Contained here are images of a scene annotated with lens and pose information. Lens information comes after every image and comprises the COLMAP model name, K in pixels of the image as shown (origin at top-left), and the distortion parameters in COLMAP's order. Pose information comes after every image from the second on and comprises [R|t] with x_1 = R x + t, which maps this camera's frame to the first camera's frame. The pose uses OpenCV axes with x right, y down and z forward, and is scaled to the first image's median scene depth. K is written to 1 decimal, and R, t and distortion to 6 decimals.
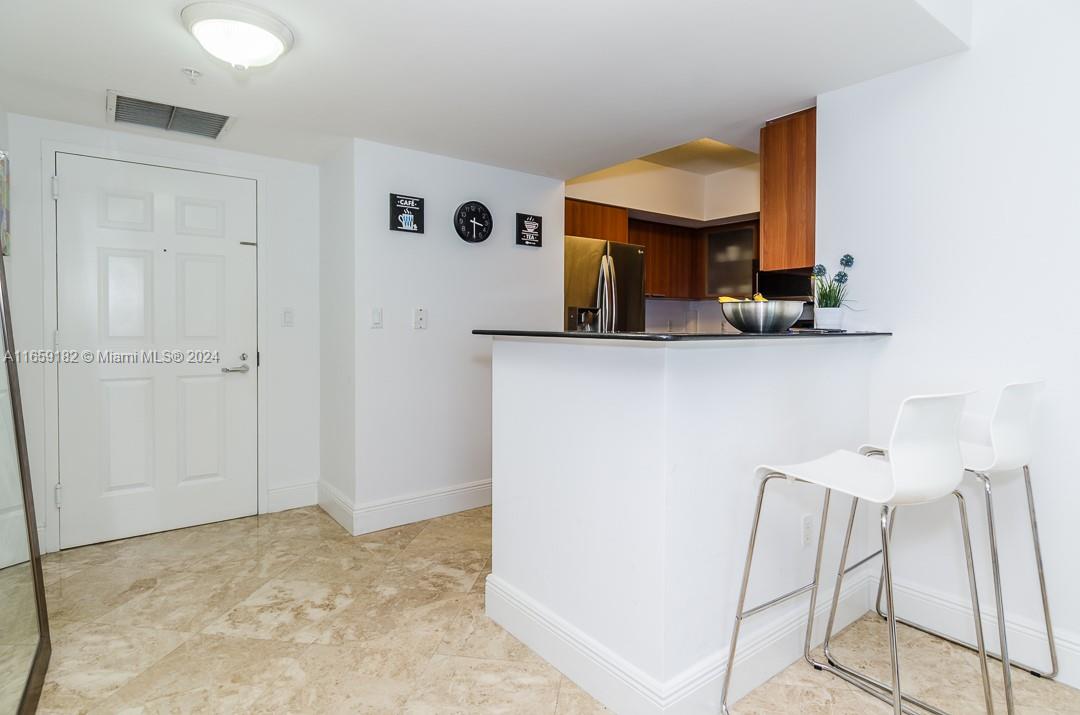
lens RADIAL K [[564.1, 0, 544.0], [0, 564.1, 331.7], [0, 0, 1]] dist [0.003560, 0.000070]
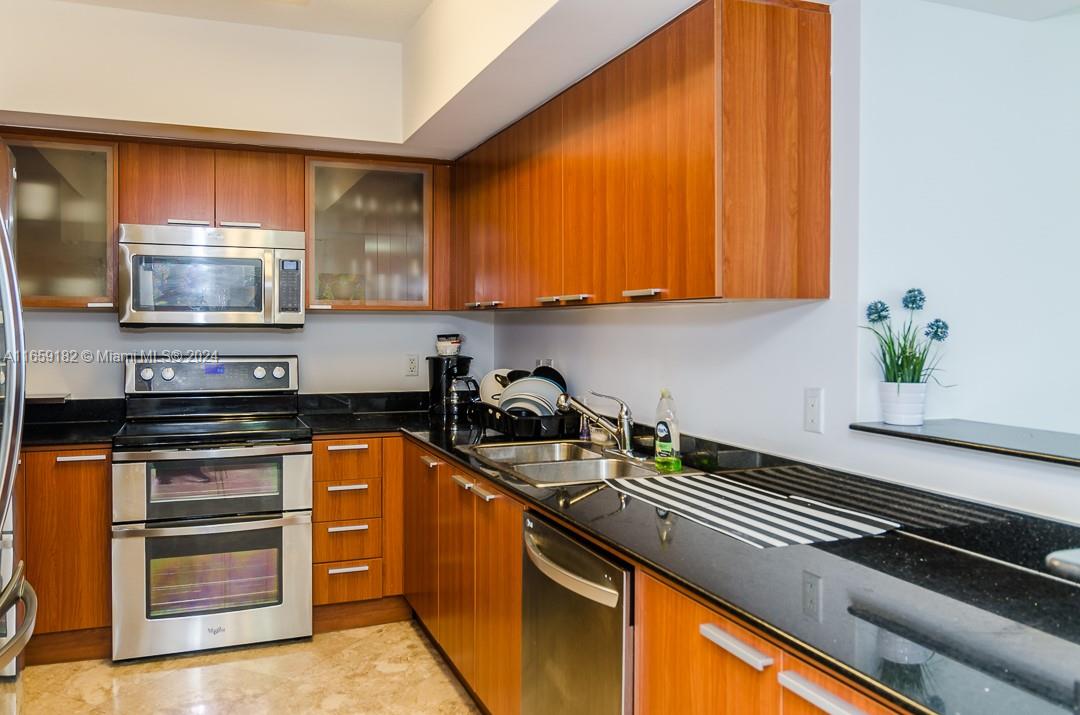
lens RADIAL K [[848.0, 0, 534.6], [0, 848.0, 344.3], [0, 0, 1]] dist [-0.007388, 0.005213]
pose [[0.286696, -0.020127, 0.957810, -0.293325], [0.009853, 0.999788, 0.018060, -0.073895], [-0.957971, 0.004260, 0.286833, 0.815081]]
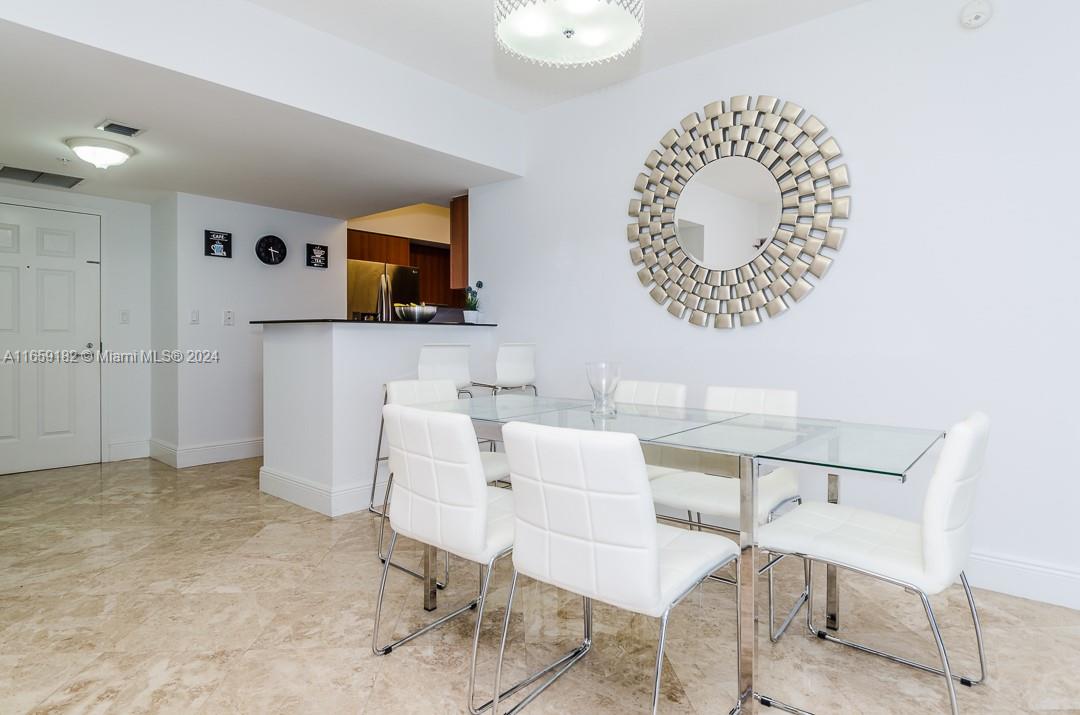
lens RADIAL K [[605.5, 0, 542.4], [0, 605.5, 345.3], [0, 0, 1]] dist [-0.000455, -0.010812]
pose [[0.980631, -0.001973, 0.195852, 0.257428], [0.002515, 0.999994, -0.002519, 0.051968], [-0.195846, 0.002962, 0.980630, -0.649714]]
